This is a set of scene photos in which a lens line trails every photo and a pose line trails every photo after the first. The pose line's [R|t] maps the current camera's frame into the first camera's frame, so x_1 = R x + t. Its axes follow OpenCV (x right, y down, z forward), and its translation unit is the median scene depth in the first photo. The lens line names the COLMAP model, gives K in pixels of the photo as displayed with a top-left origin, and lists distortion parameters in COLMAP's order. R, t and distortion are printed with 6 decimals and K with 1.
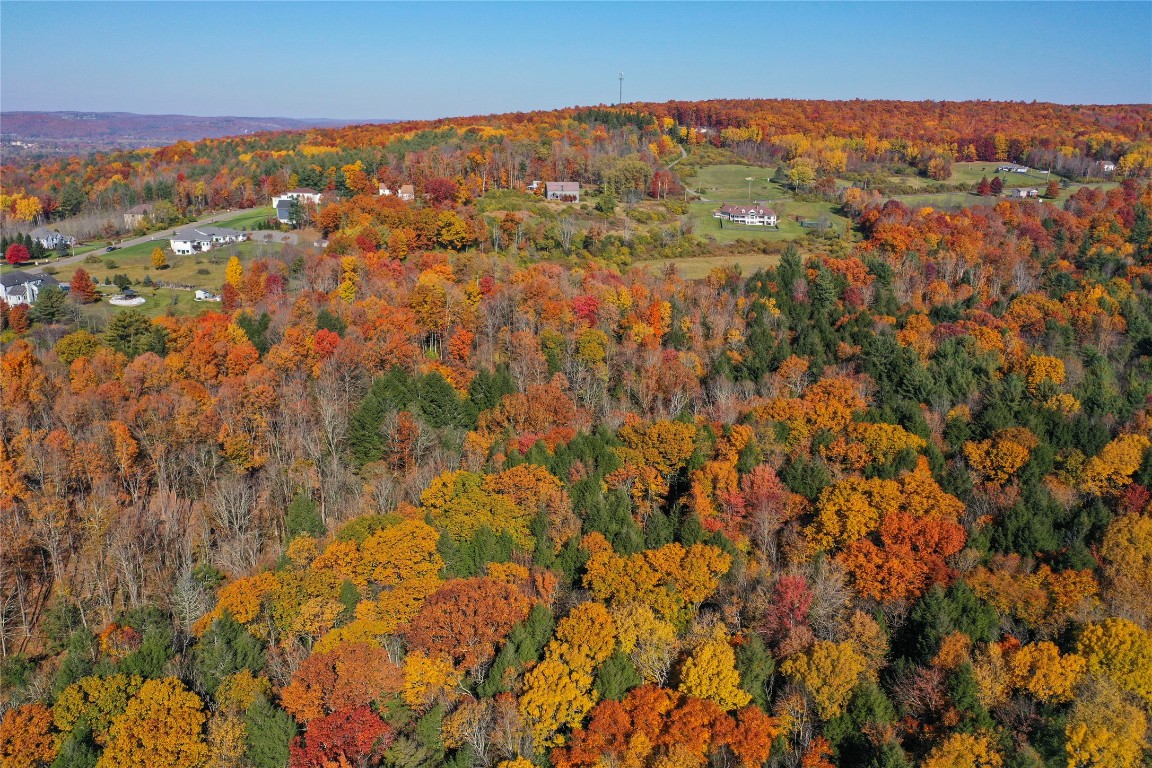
lens RADIAL K [[906.4, 0, 574.4], [0, 906.4, 382.0], [0, 0, 1]] dist [-0.008309, 0.009105]
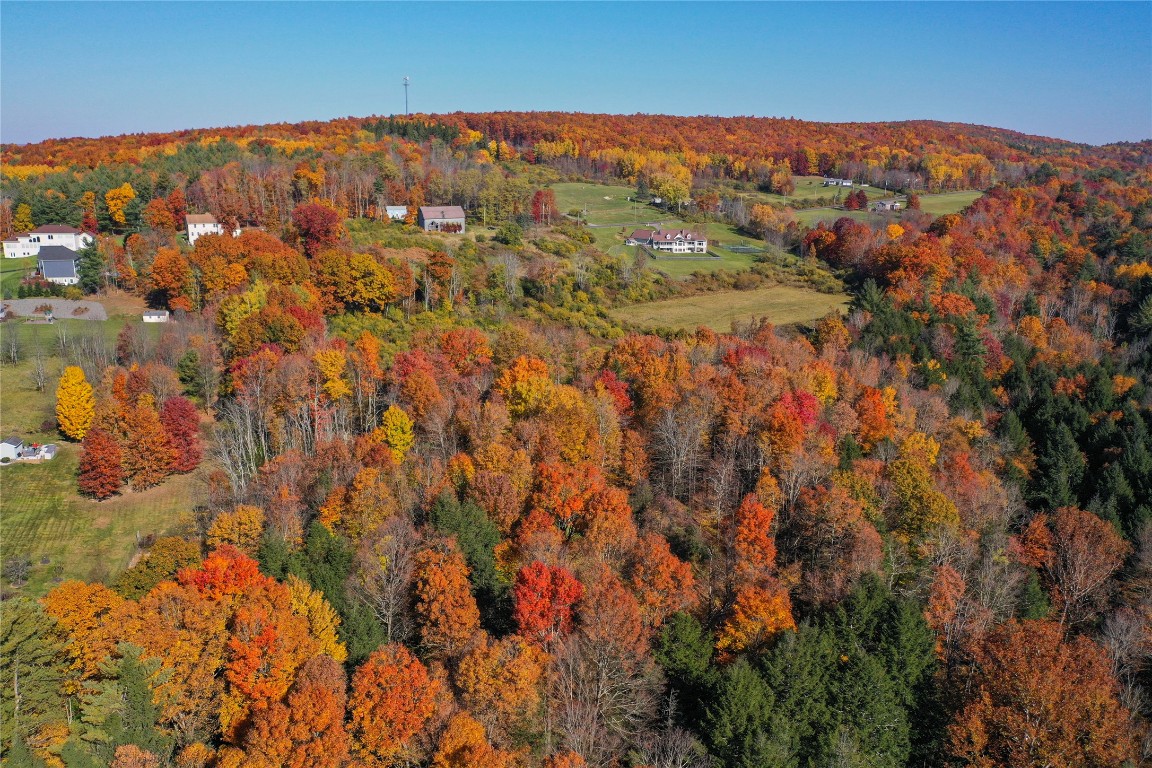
lens RADIAL K [[906.4, 0, 574.2], [0, 906.4, 383.5], [0, 0, 1]] dist [-0.008309, 0.009105]
pose [[0.938192, -0.089901, 0.334236, -0.160693], [0.097796, 0.995183, -0.006832, -0.055685], [-0.332011, 0.039097, 0.942465, 0.248080]]
